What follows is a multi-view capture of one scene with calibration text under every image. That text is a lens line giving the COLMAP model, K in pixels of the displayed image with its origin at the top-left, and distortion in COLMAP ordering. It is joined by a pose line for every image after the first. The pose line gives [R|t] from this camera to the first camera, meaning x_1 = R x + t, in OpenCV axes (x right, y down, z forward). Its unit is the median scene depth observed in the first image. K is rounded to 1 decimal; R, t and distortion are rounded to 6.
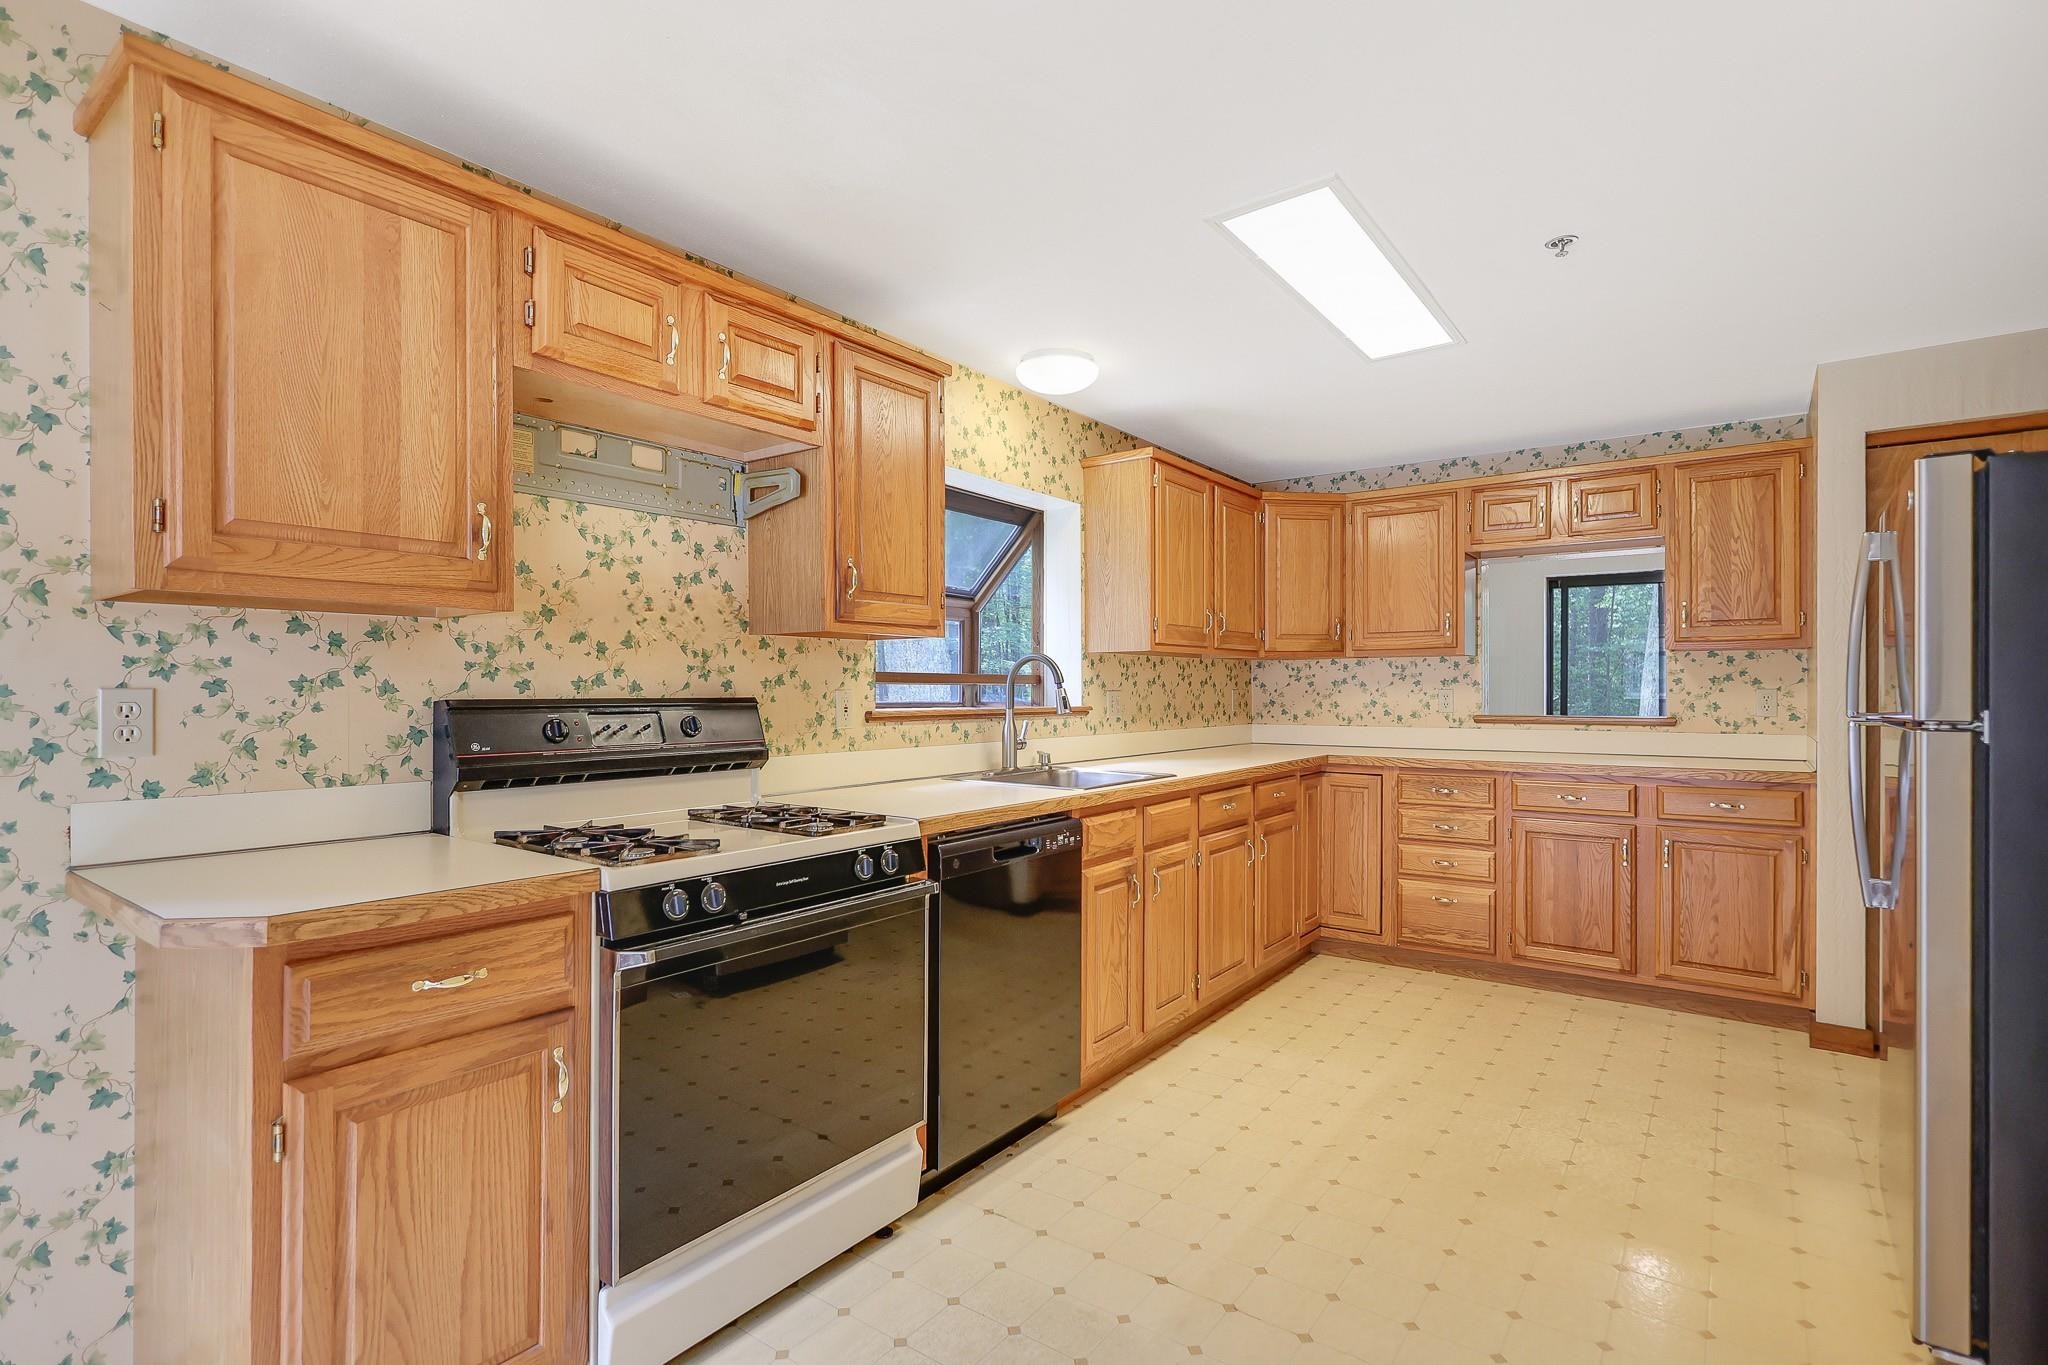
lens RADIAL K [[987.5, 0, 1015.6], [0, 987.5, 684.9], [0, 0, 1]] dist [-0.003167, 0.000337]
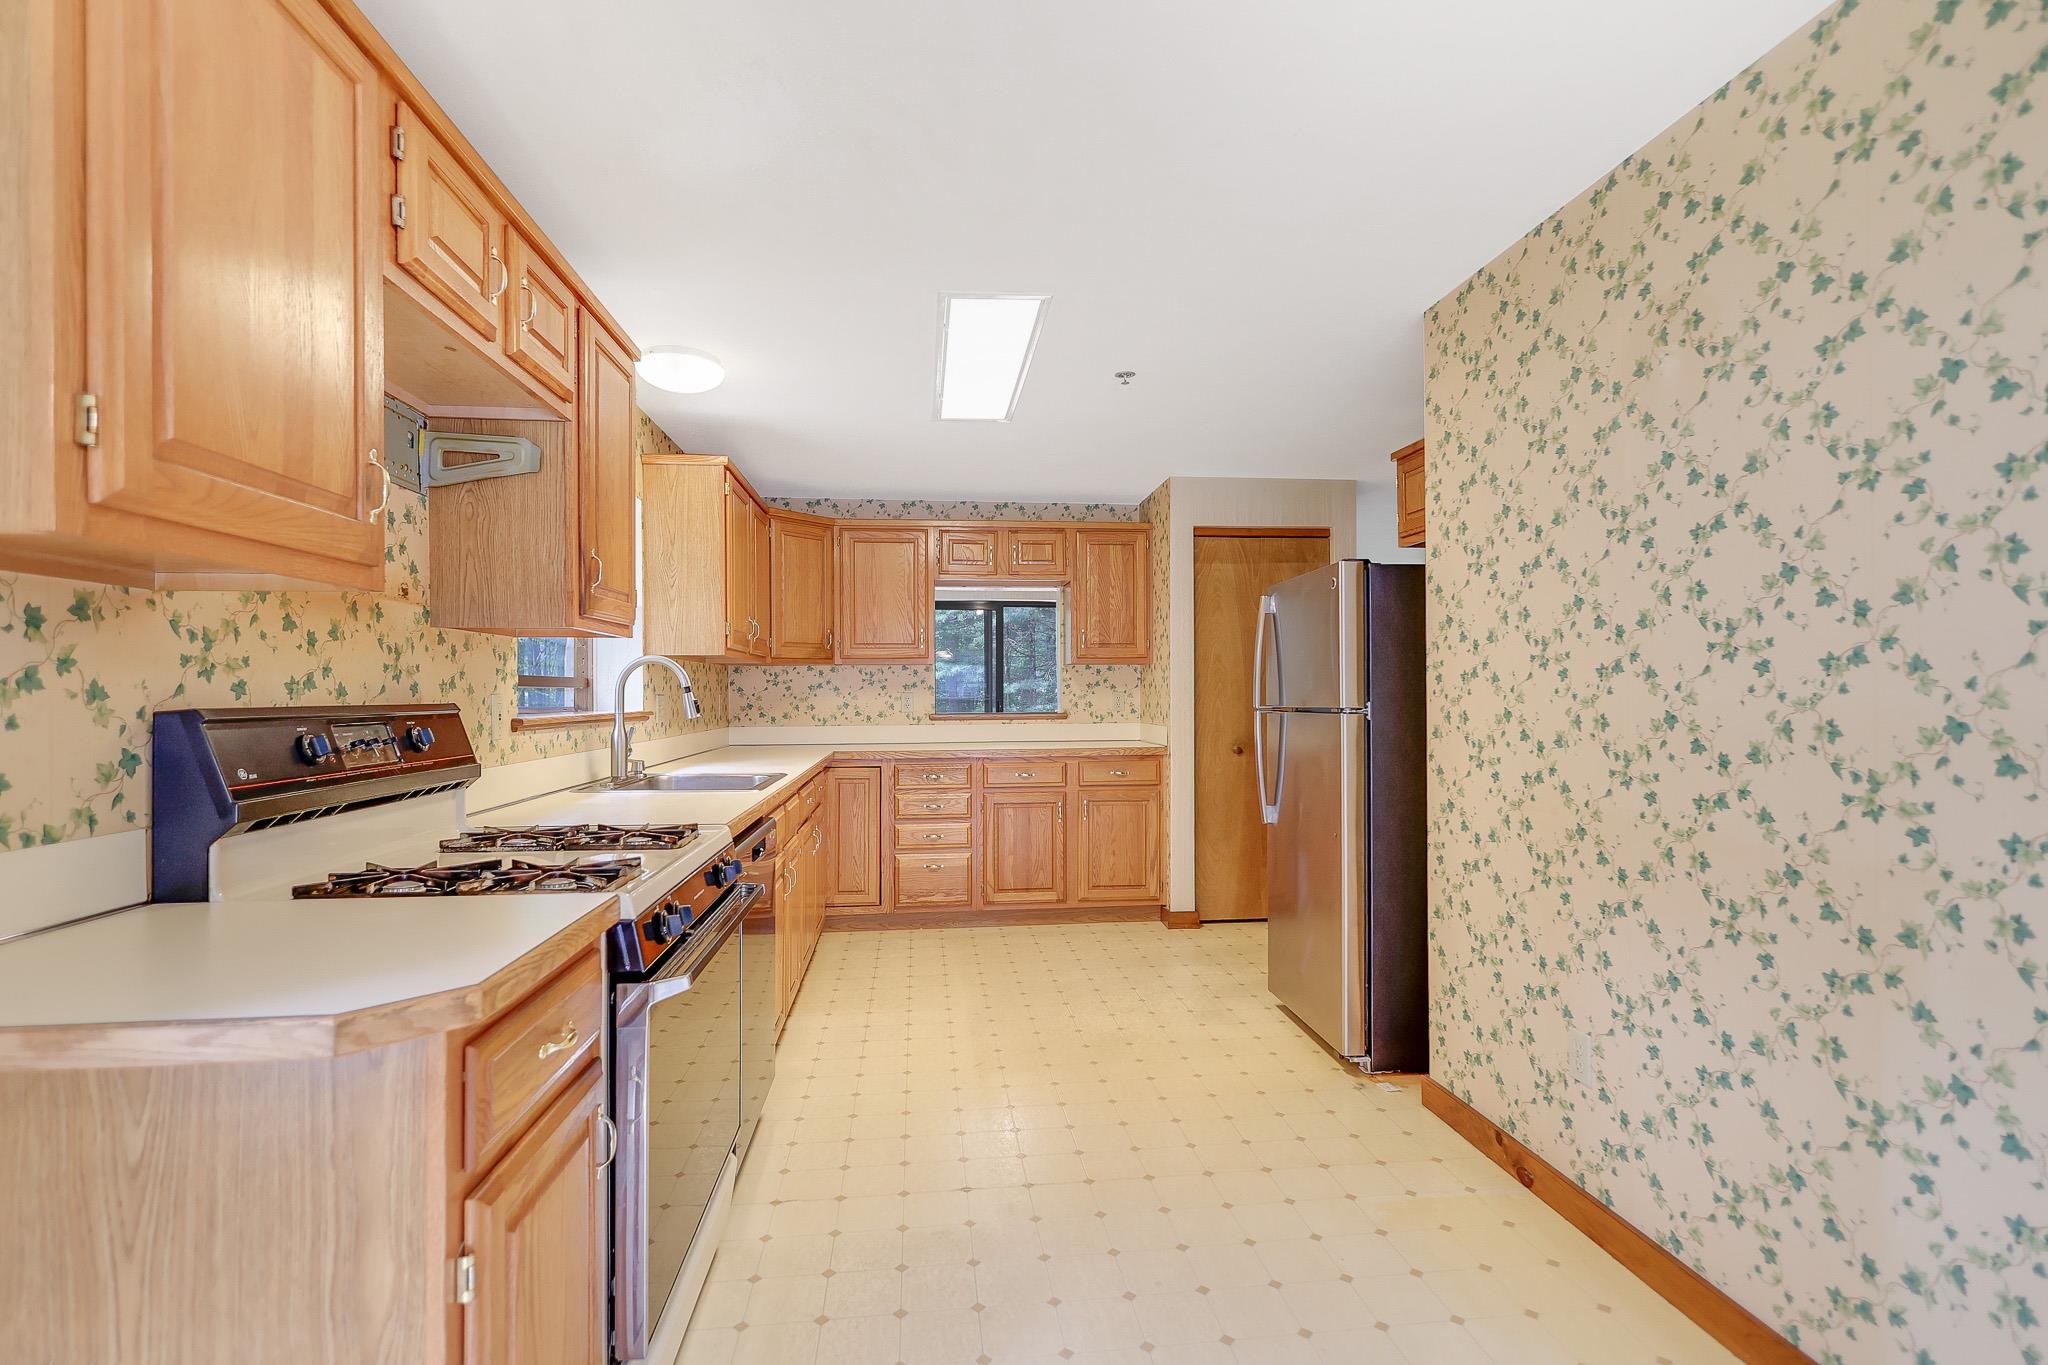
lens RADIAL K [[987.5, 0, 1020.8], [0, 987.5, 686.0], [0, 0, 1]] dist [-0.003167, 0.000337]
pose [[0.727280, 0.001764, 0.686338, -0.353310], [0.001150, 0.999992, -0.003789, 0.001241], [-0.686340, 0.003545, 0.727273, 0.050765]]
